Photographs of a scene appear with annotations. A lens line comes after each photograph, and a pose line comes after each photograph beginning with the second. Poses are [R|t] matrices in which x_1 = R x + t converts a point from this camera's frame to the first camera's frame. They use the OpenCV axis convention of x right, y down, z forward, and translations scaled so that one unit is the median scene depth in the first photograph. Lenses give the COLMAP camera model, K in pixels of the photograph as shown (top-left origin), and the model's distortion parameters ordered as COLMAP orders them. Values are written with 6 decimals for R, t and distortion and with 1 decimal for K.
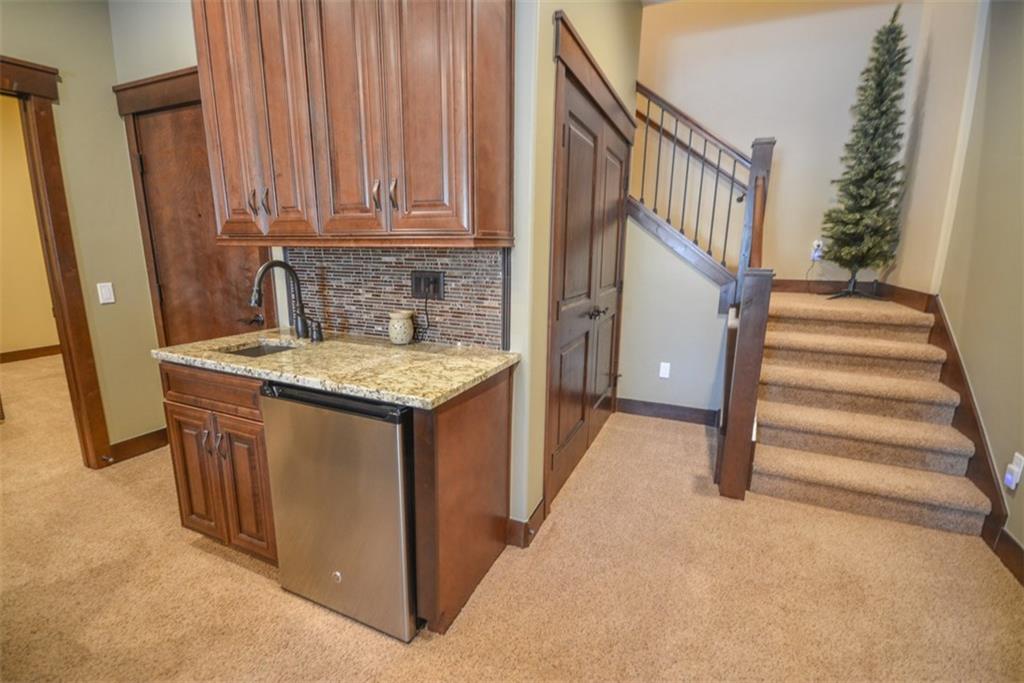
lens RADIAL K [[450.2, 0, 513.7], [0, 450.2, 338.4], [0, 0, 1]] dist [0.005464, -0.008992]
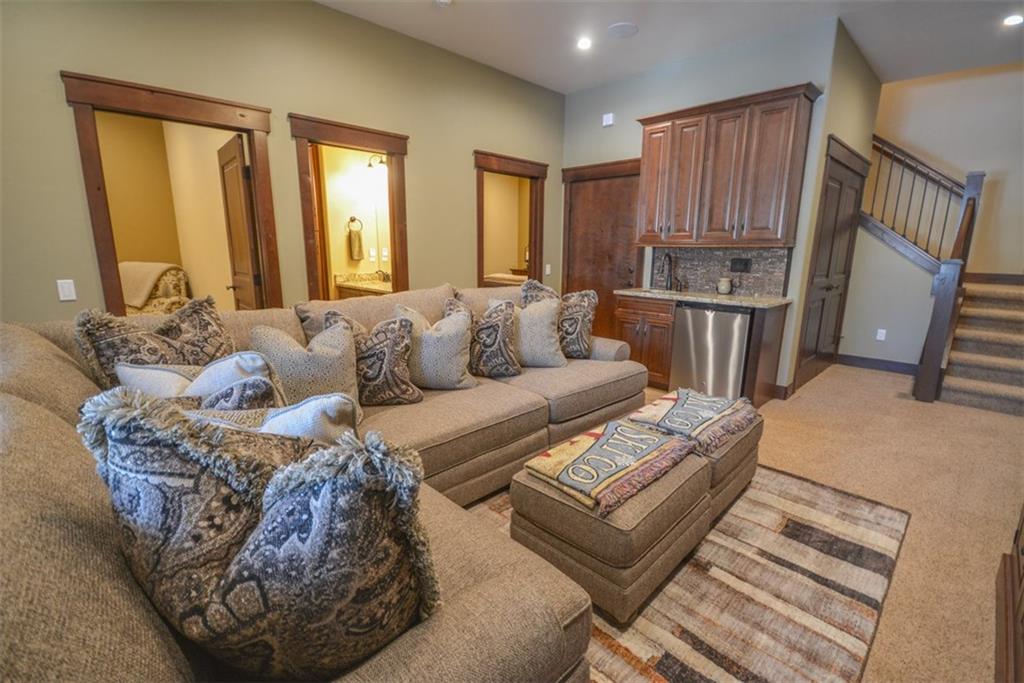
lens RADIAL K [[450.2, 0, 508.7], [0, 450.2, 339.5], [0, 0, 1]] dist [0.005464, -0.008992]
pose [[0.924875, 0.073819, -0.373037, -0.278434], [-0.073774, 0.997171, 0.014418, 0.196776], [0.373046, 0.014186, 0.927704, -0.954962]]
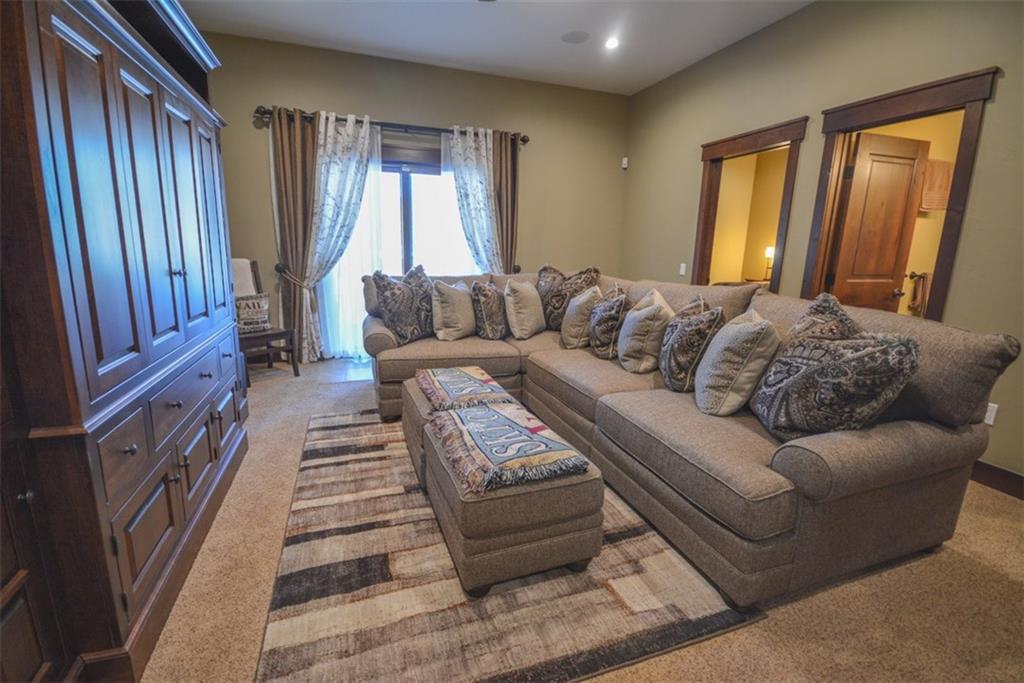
lens RADIAL K [[450.2, 0, 510.8], [0, 450.2, 344.3], [0, 0, 1]] dist [0.005464, -0.008992]
pose [[-0.726854, 0.119566, -0.676305, 0.433366], [-0.164821, 0.925584, 0.340776, -0.181531], [0.666722, 0.359164, -0.653057, 1.175280]]
